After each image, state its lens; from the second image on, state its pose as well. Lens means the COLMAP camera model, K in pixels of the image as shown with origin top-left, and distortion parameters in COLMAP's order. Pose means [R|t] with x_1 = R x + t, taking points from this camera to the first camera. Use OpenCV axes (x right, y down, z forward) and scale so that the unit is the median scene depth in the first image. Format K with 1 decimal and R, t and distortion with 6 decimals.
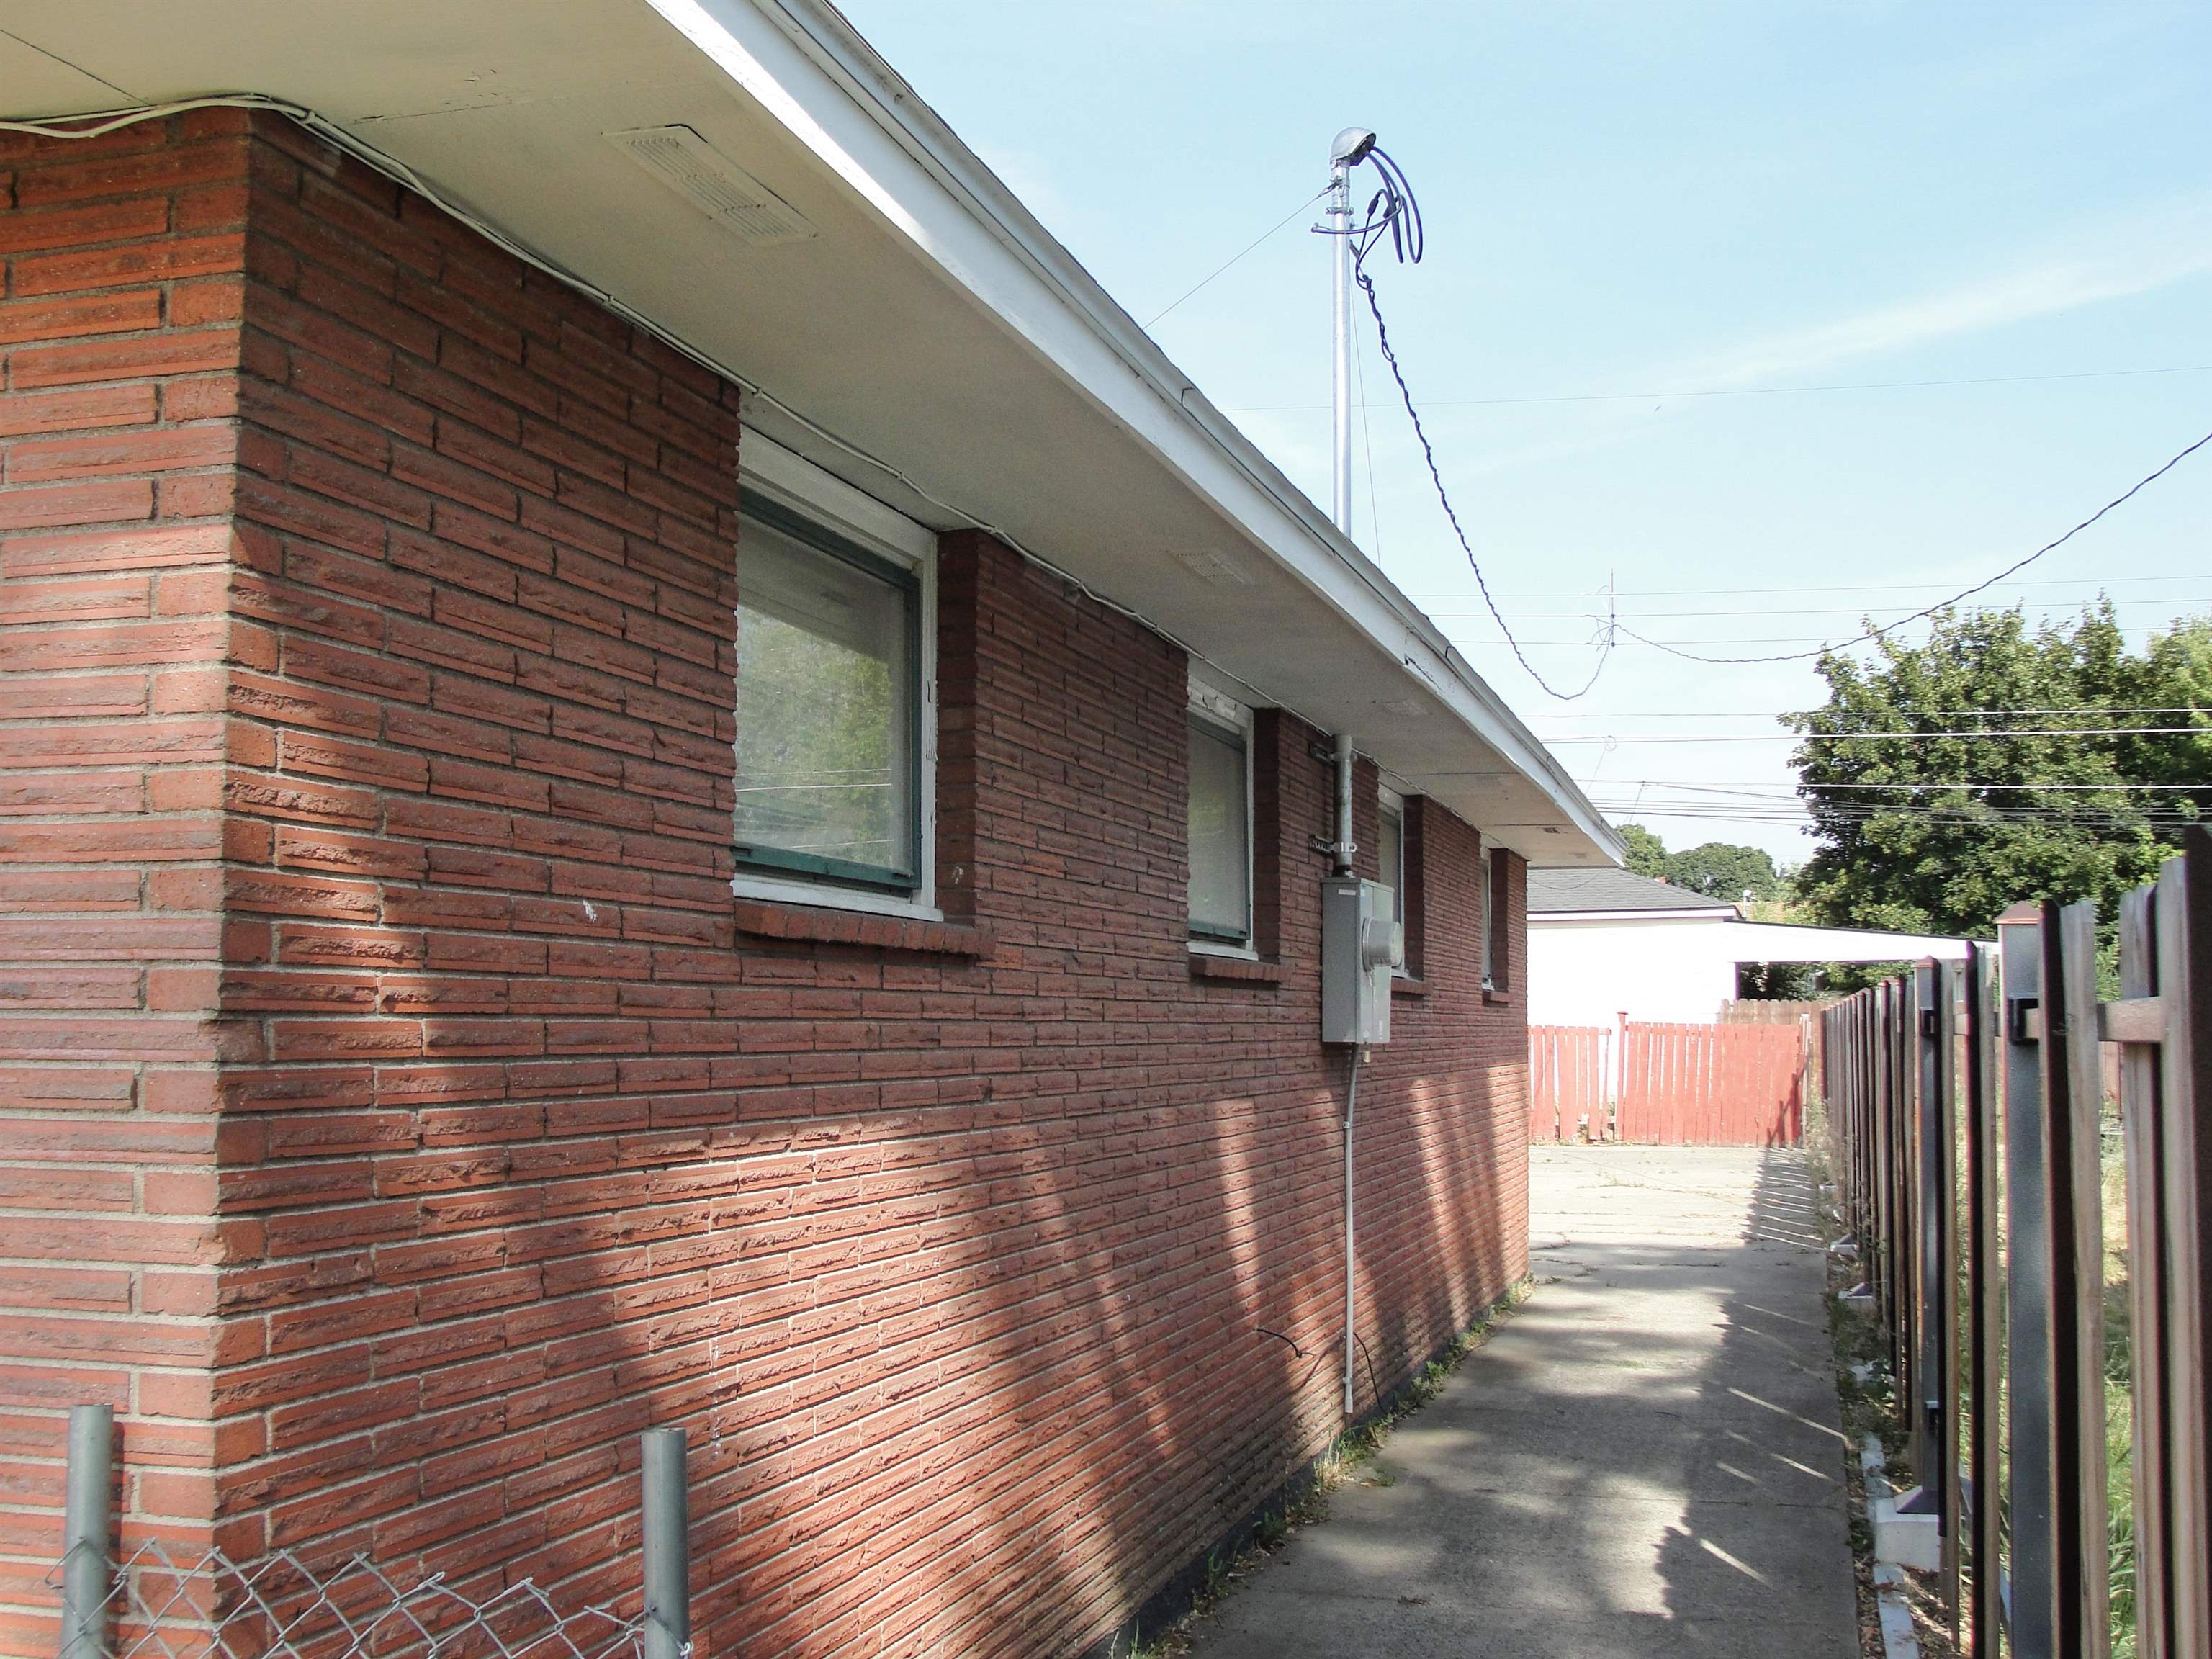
lens RADIAL K [[2535.5, 0, 1109.7], [0, 2535.5, 815.3], [0, 0, 1]] dist [-0.206859, 0.243145]
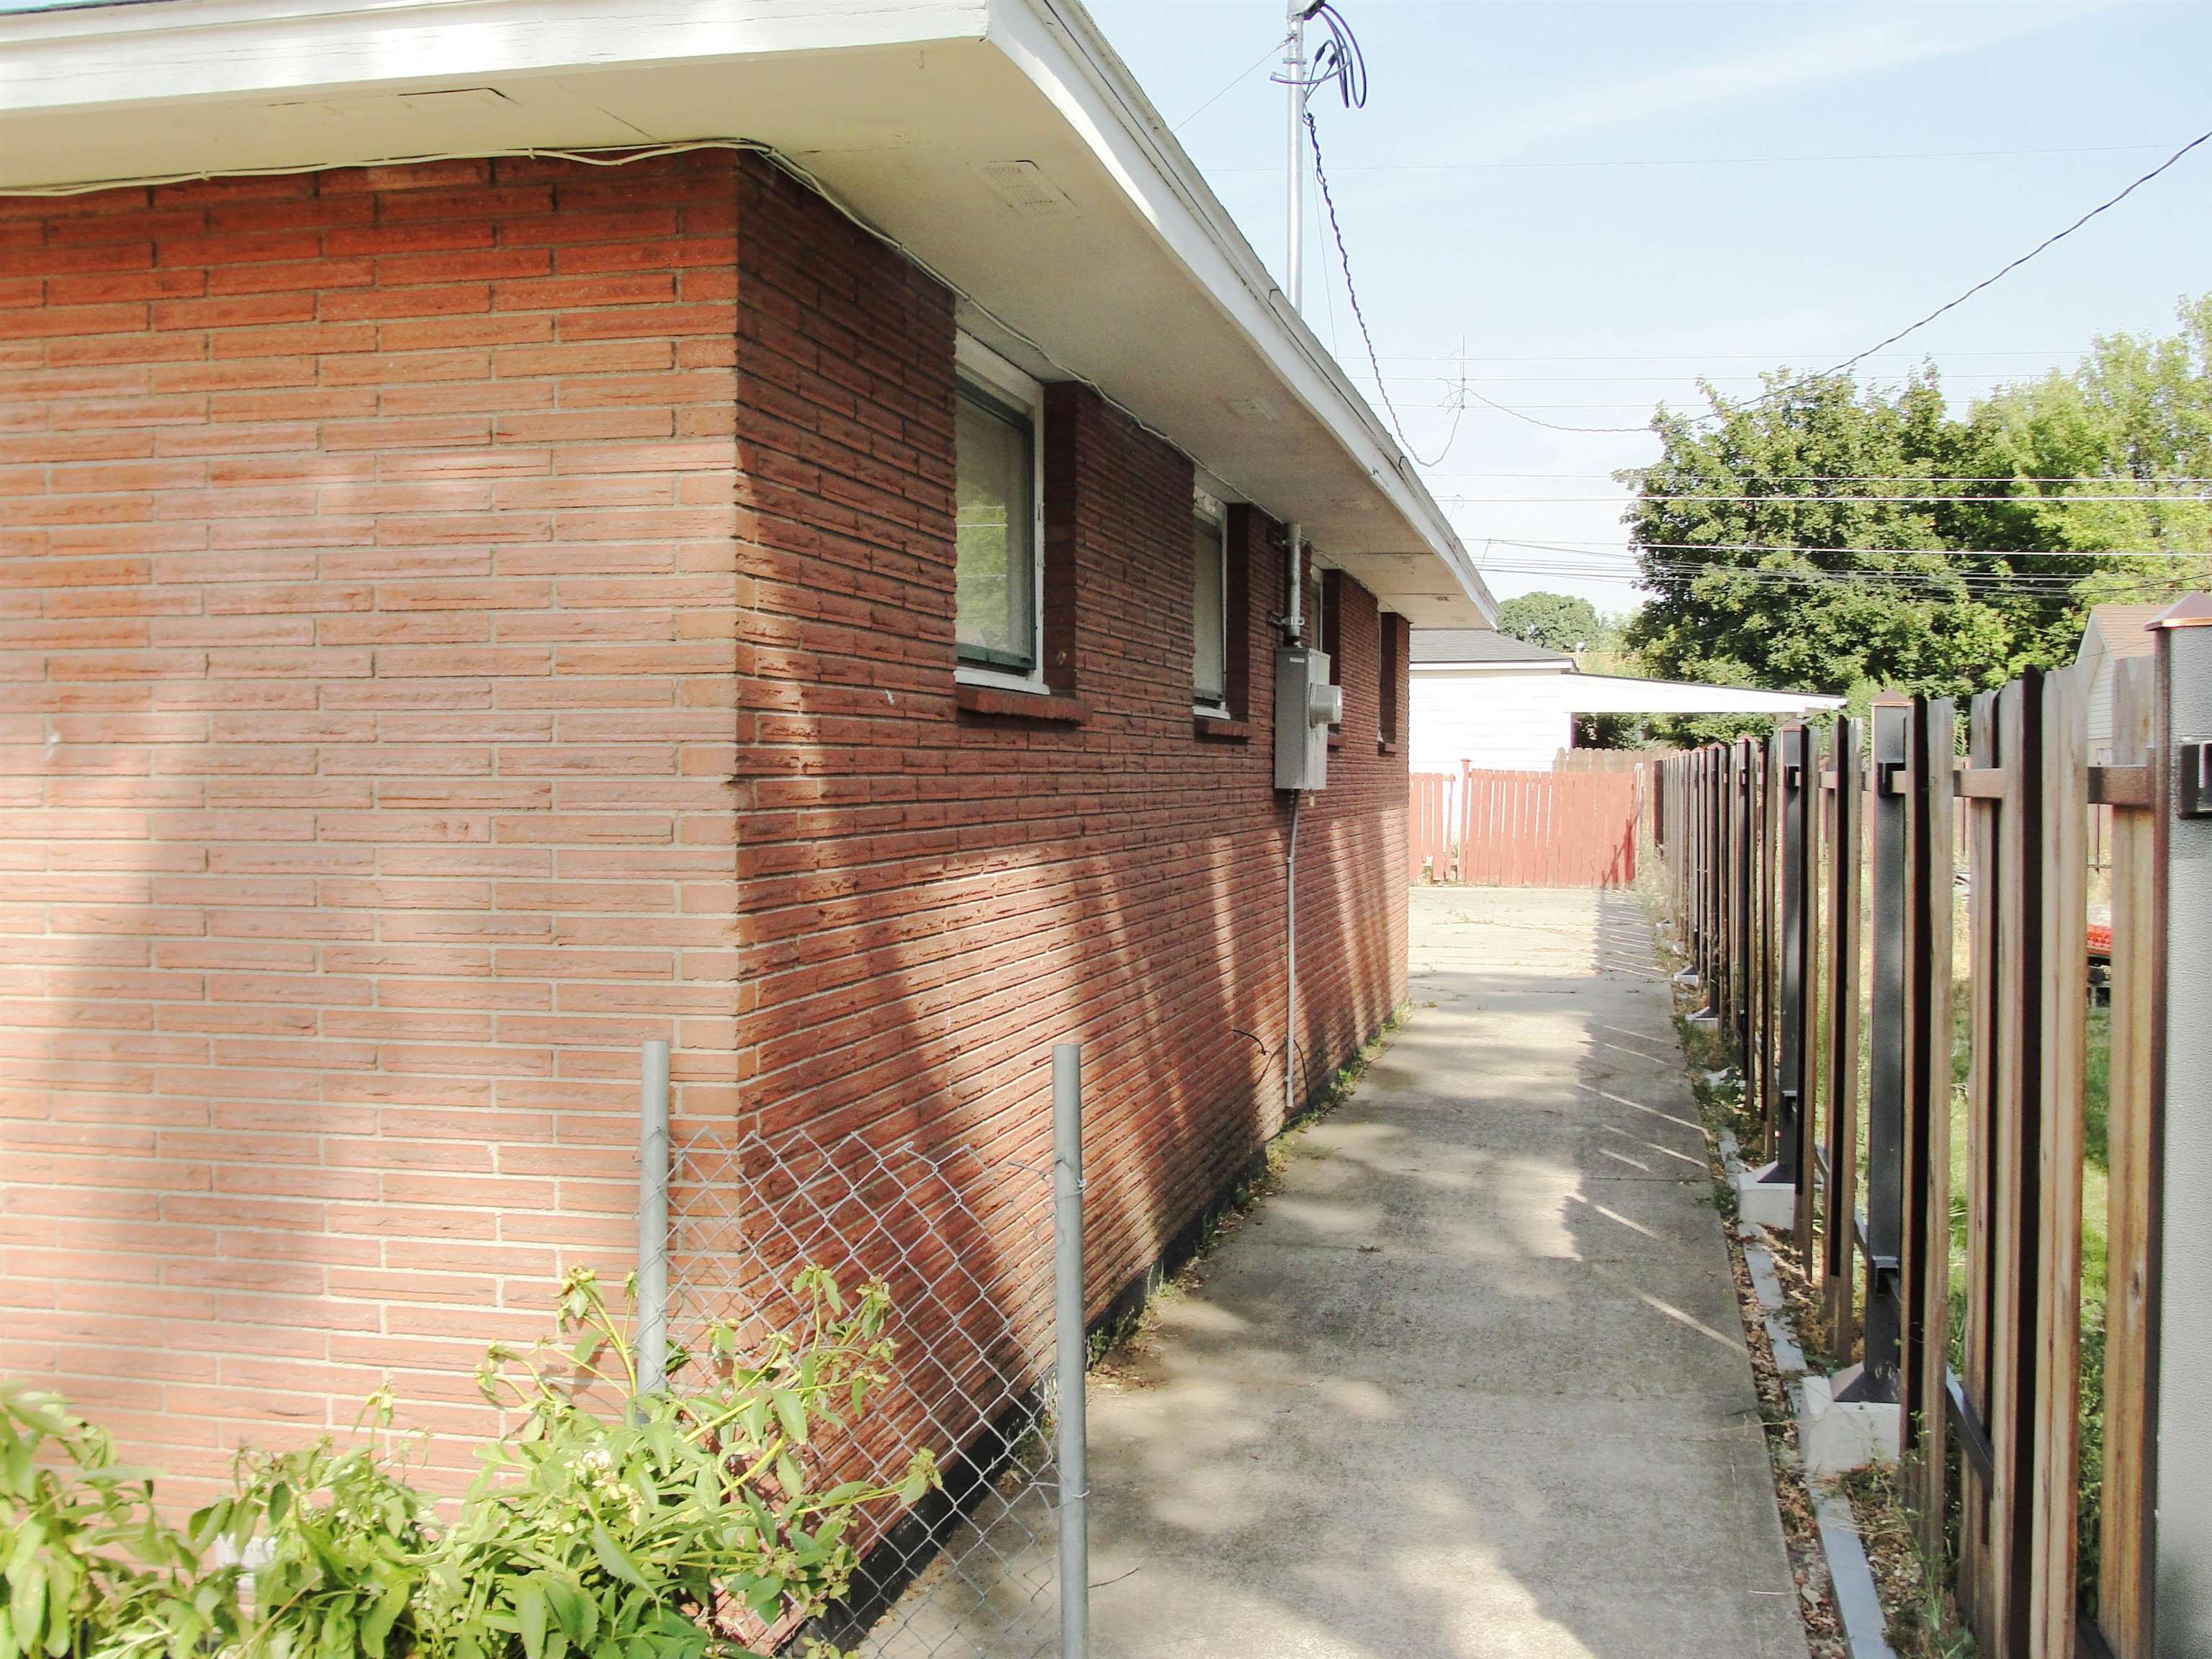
lens RADIAL K [[2535.5, 0, 1109.7], [0, 2535.5, 815.3], [0, 0, 1]] dist [-0.206859, 0.243145]
pose [[0.997555, 0.000423, 0.069885, -0.098704], [-0.007500, 0.994854, 0.101044, -0.020850], [-0.069483, -0.101321, 0.992424, -0.209140]]
